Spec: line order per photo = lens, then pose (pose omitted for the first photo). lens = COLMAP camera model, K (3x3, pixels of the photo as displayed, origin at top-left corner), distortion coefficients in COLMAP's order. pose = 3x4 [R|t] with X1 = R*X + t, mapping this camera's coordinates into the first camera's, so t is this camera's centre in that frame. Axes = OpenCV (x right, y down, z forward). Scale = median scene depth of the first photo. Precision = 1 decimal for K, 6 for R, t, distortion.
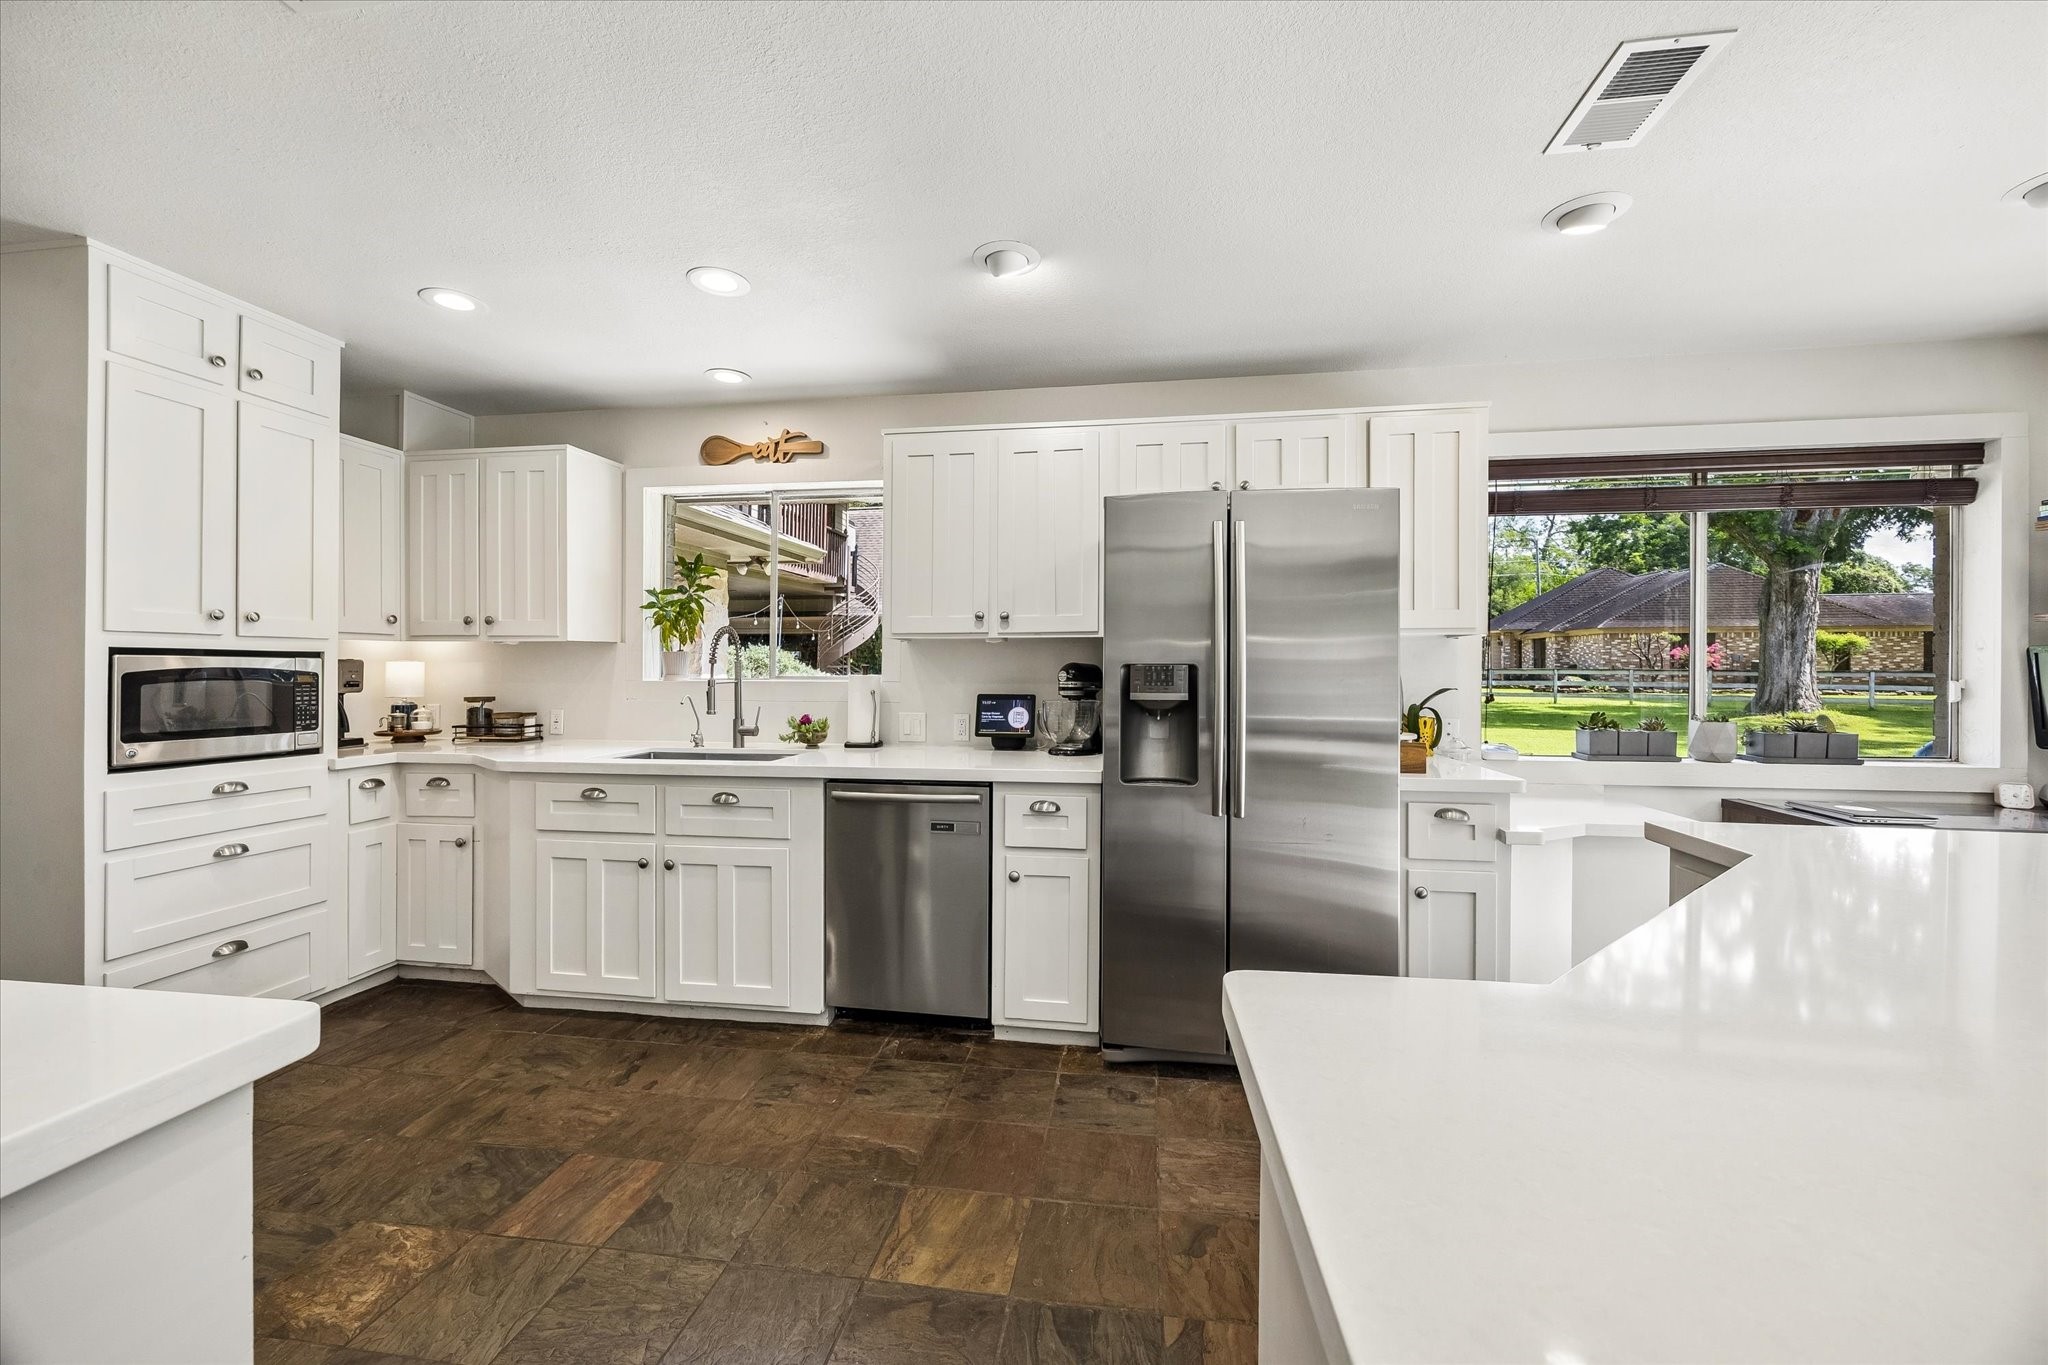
lens RADIAL K [[820.9, 0, 1024.7], [0, 820.9, 667.5], [0, 0, 1]] dist [-0.003434, -0.001261]
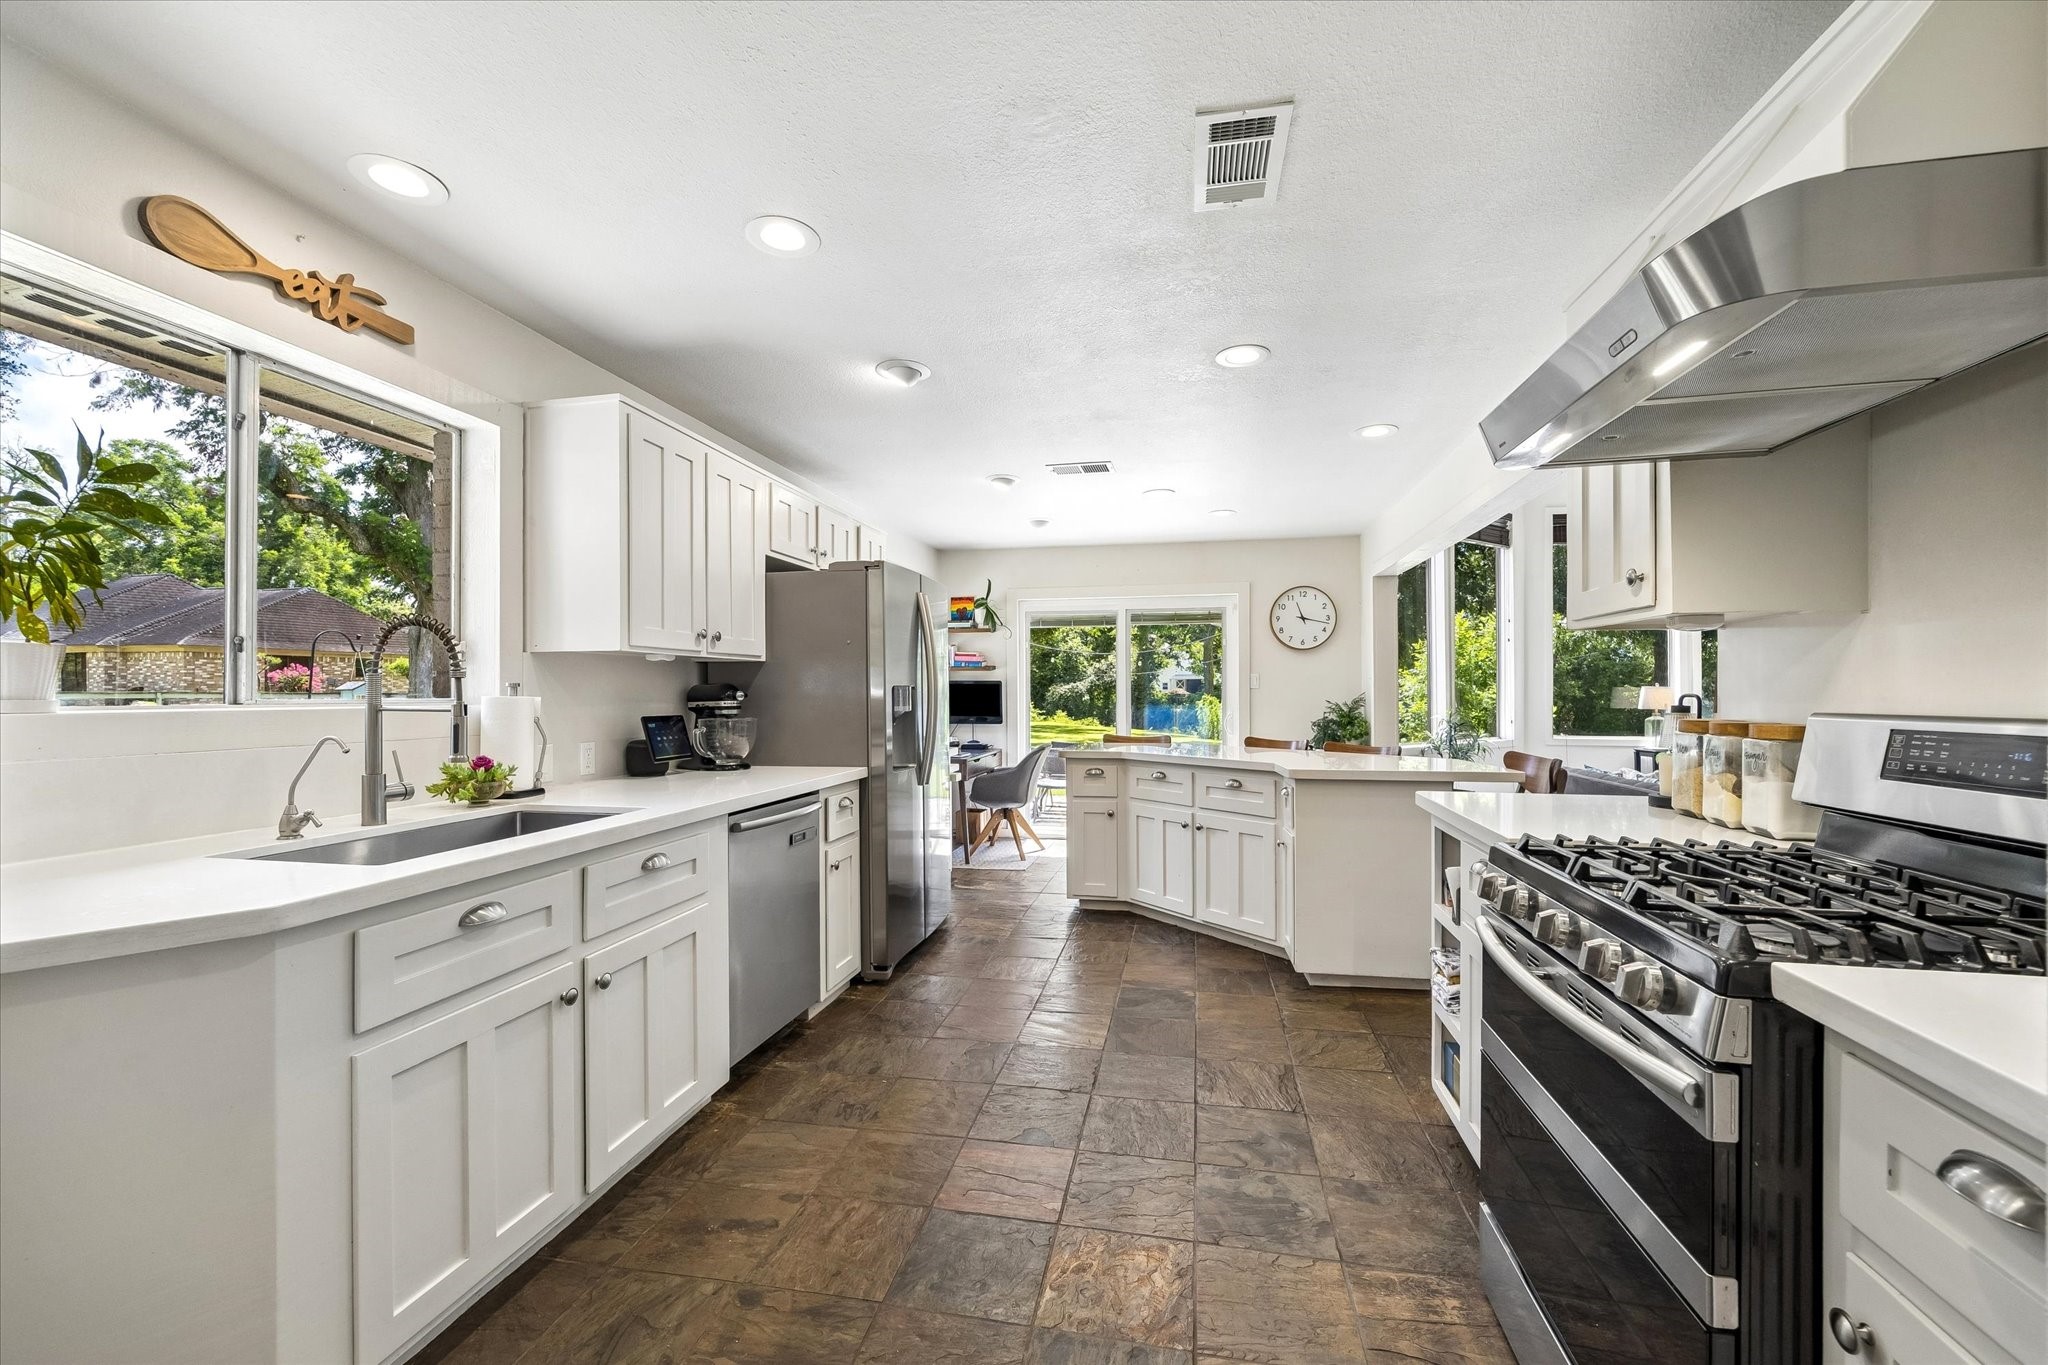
lens RADIAL K [[820.9, 0, 1029.6], [0, 820.9, 695.4], [0, 0, 1]] dist [-0.003434, -0.001261]
pose [[0.026960, -0.002650, 0.999633, -0.911063], [-0.002634, 0.999993, 0.002722, 0.005310], [-0.999633, -0.002706, 0.026953, 0.535152]]
